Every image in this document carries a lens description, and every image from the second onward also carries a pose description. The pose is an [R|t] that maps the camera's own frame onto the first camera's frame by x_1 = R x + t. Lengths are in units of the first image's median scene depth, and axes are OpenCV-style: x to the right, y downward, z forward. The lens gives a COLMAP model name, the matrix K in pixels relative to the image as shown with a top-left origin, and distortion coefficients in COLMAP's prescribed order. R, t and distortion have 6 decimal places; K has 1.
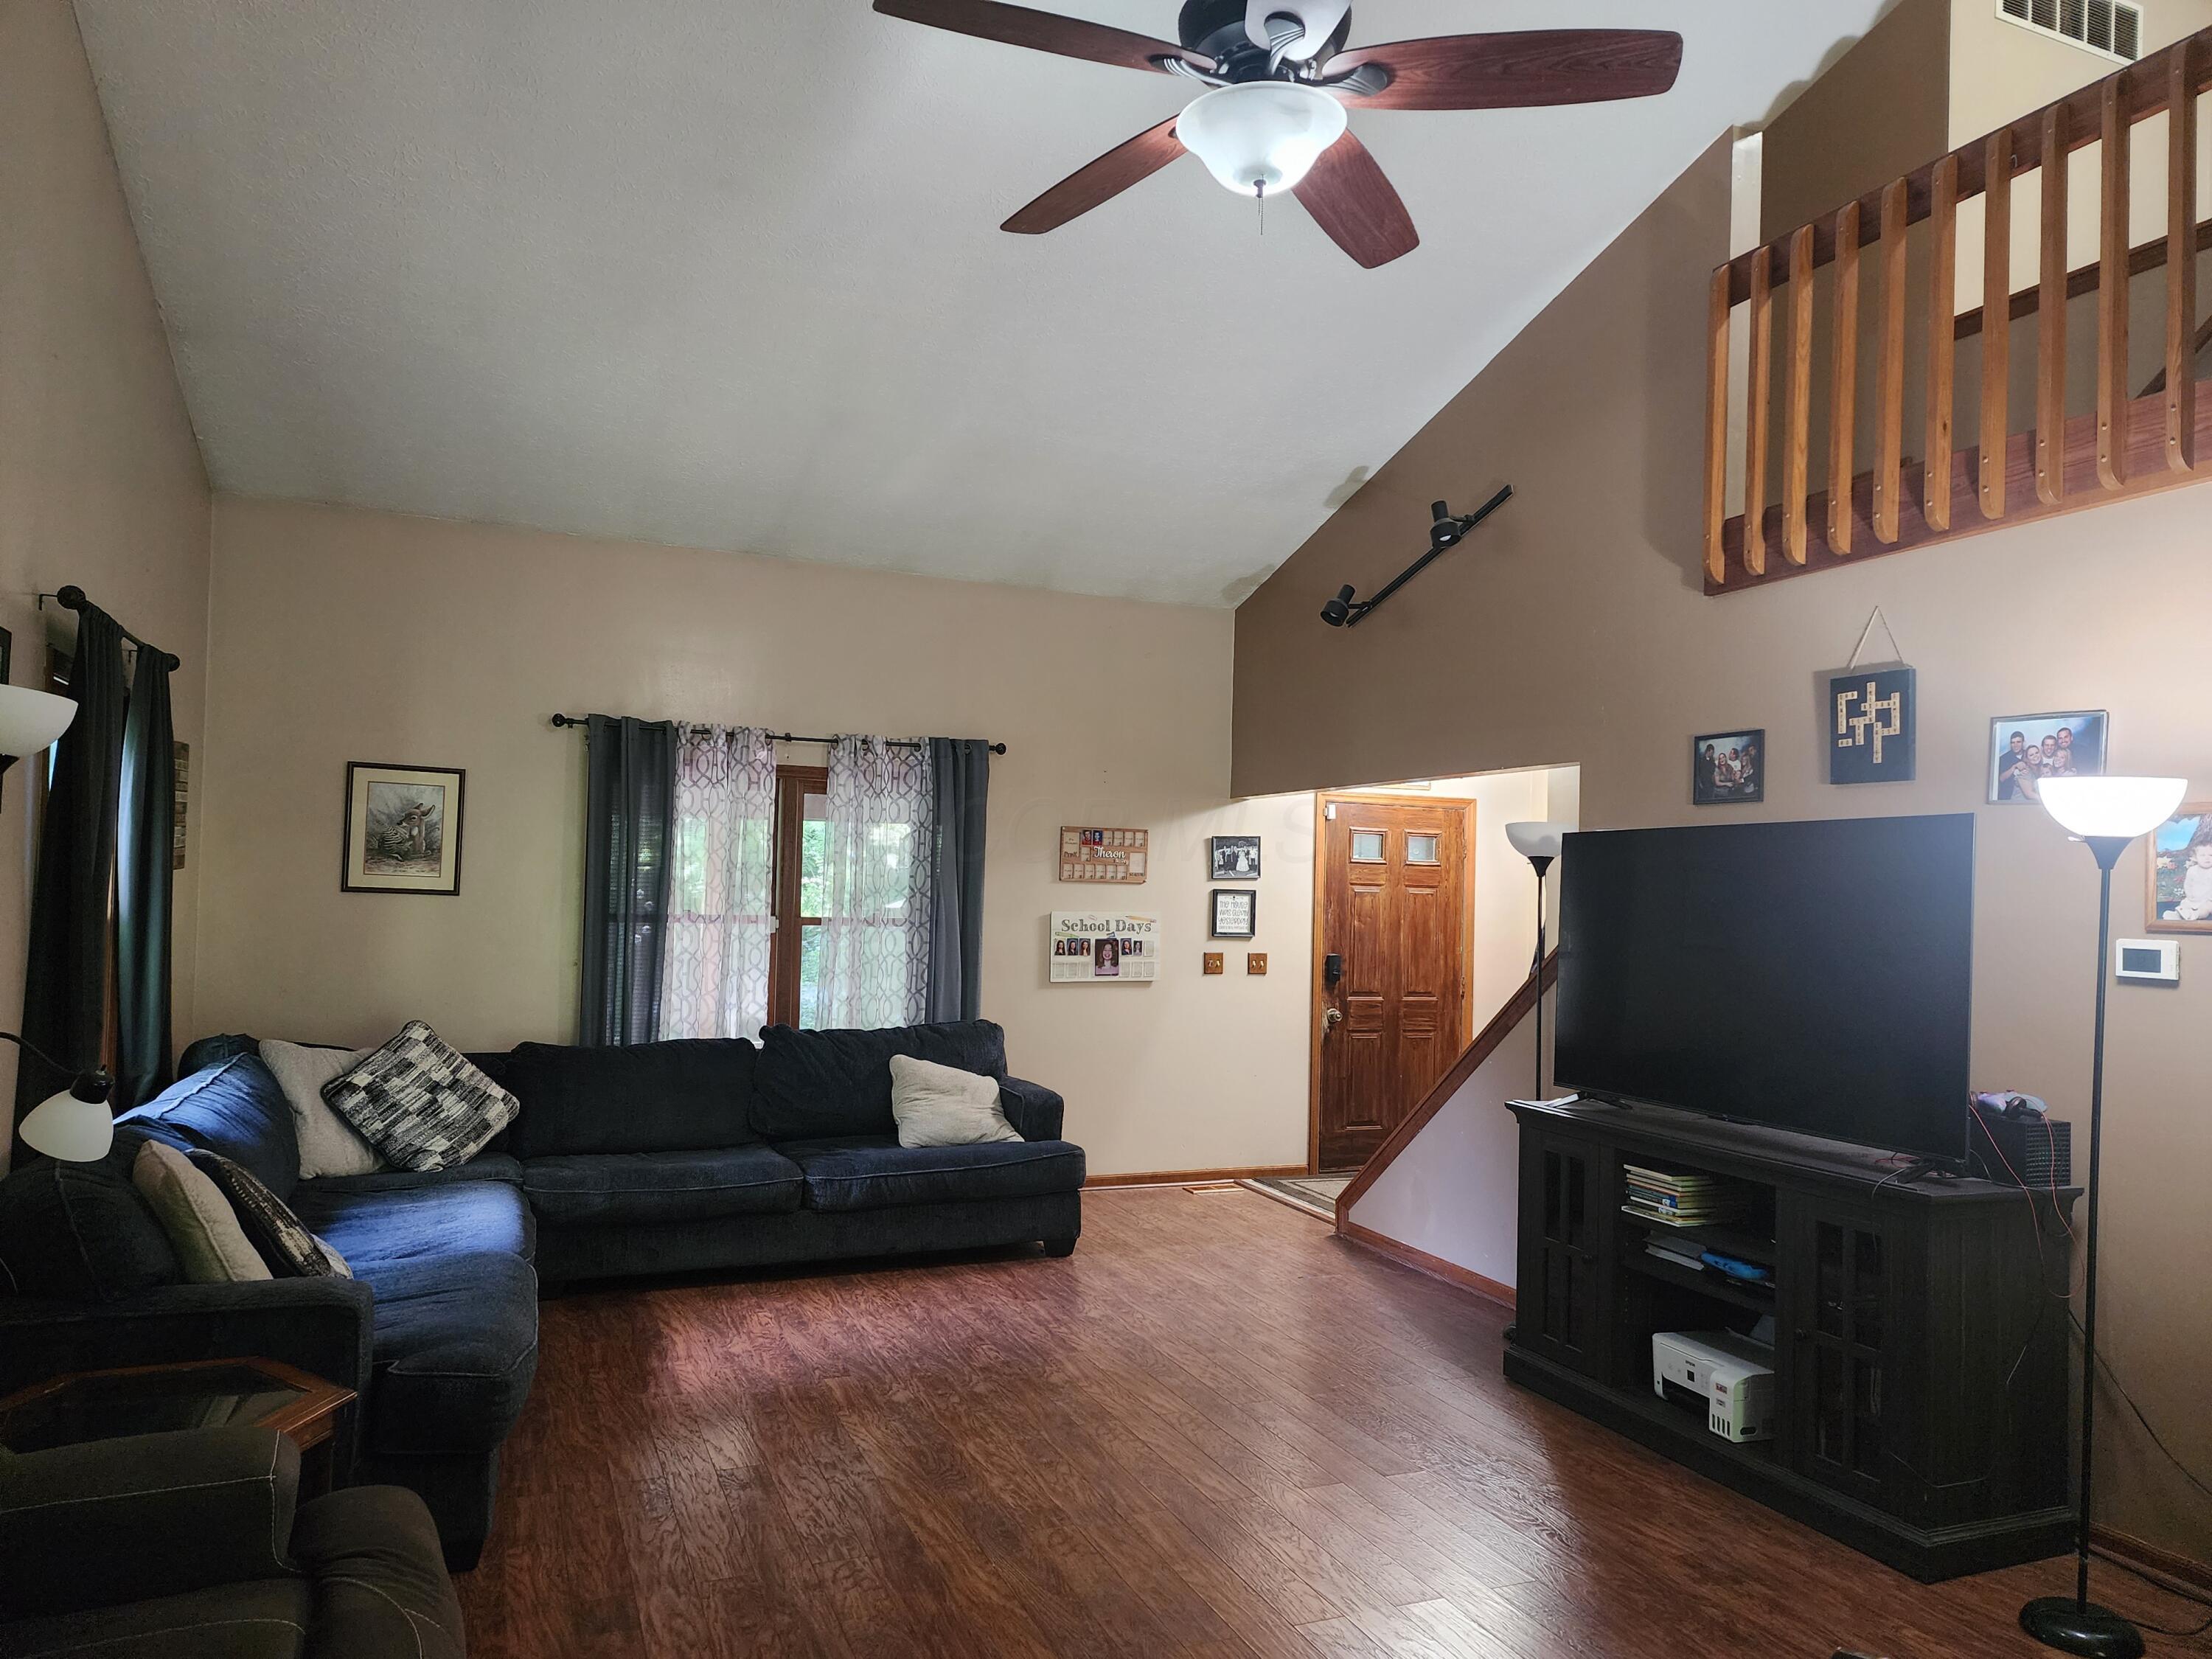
lens RADIAL K [[1482.8, 0, 1096.1], [0, 1482.8, 848.6], [0, 0, 1]] dist [0.088176, -0.085681]
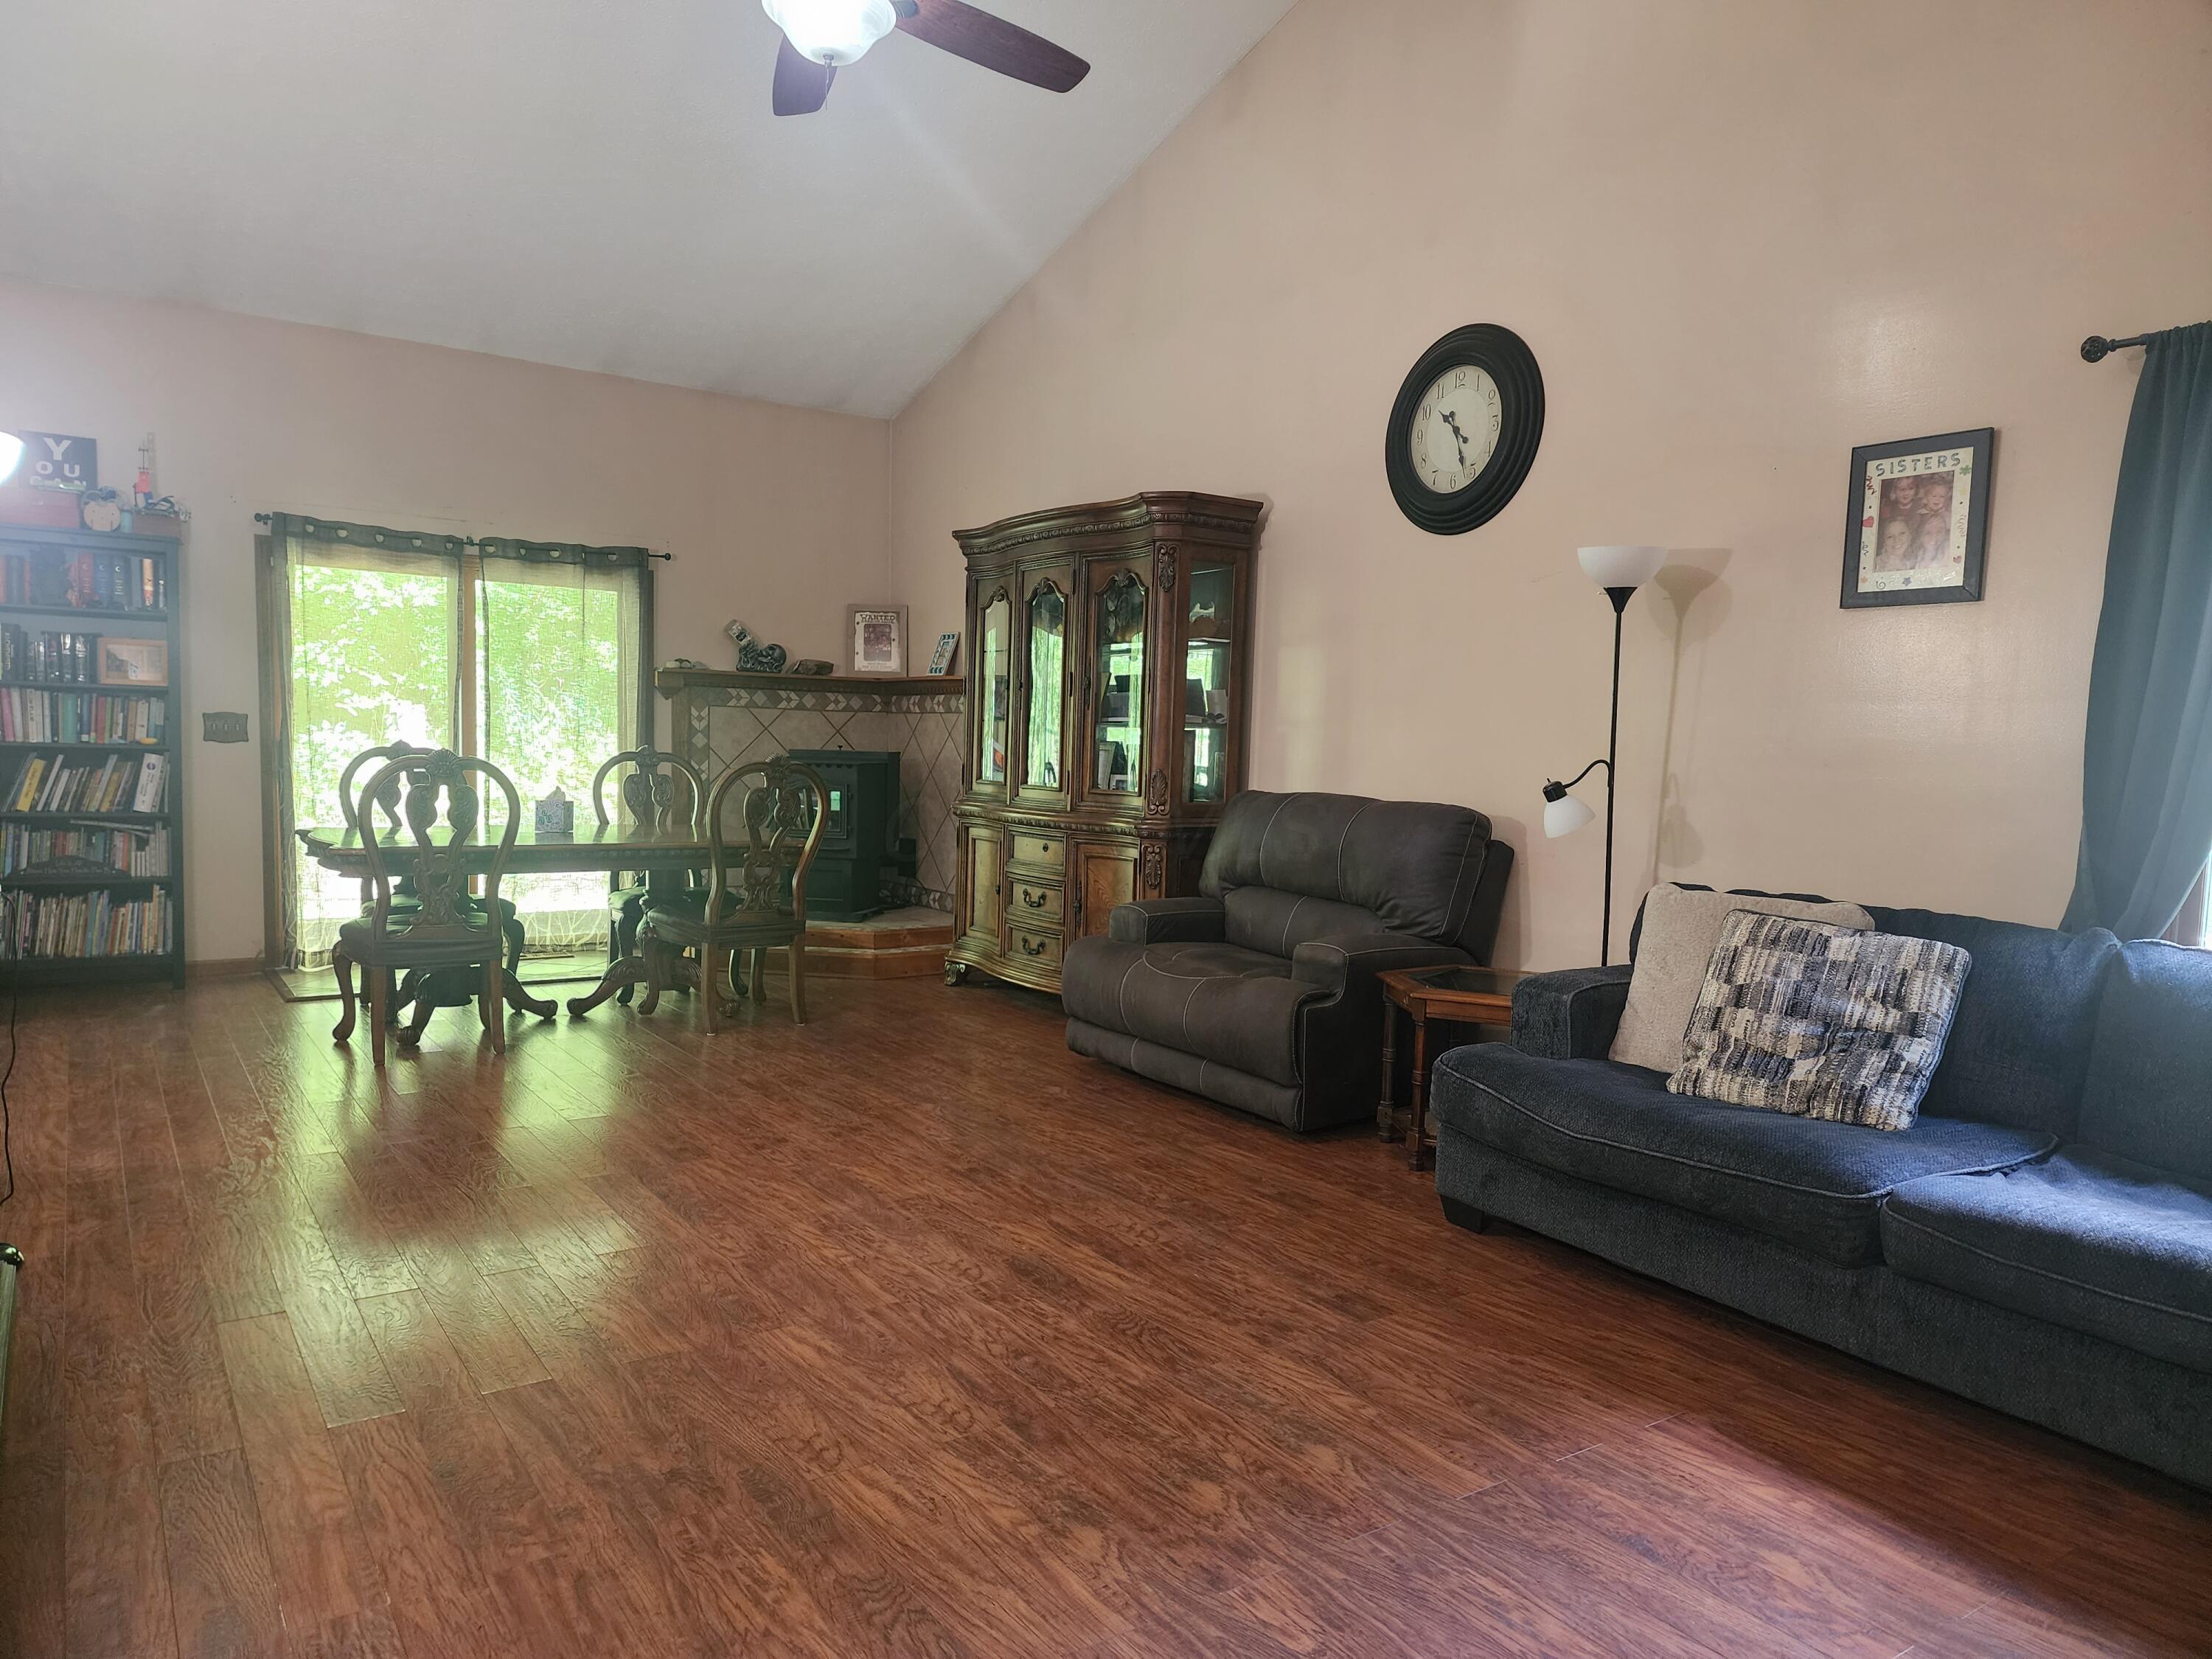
lens RADIAL K [[1545.1, 0, 1139.5], [0, 1545.1, 871.3], [0, 0, 1]] dist [0.027993, -0.002229]
pose [[-0.972335, -0.029606, -0.231707, 0.086243], [-0.043120, 0.997638, 0.053475, 0.107077], [0.229577, 0.061987, -0.971315, 1.546946]]
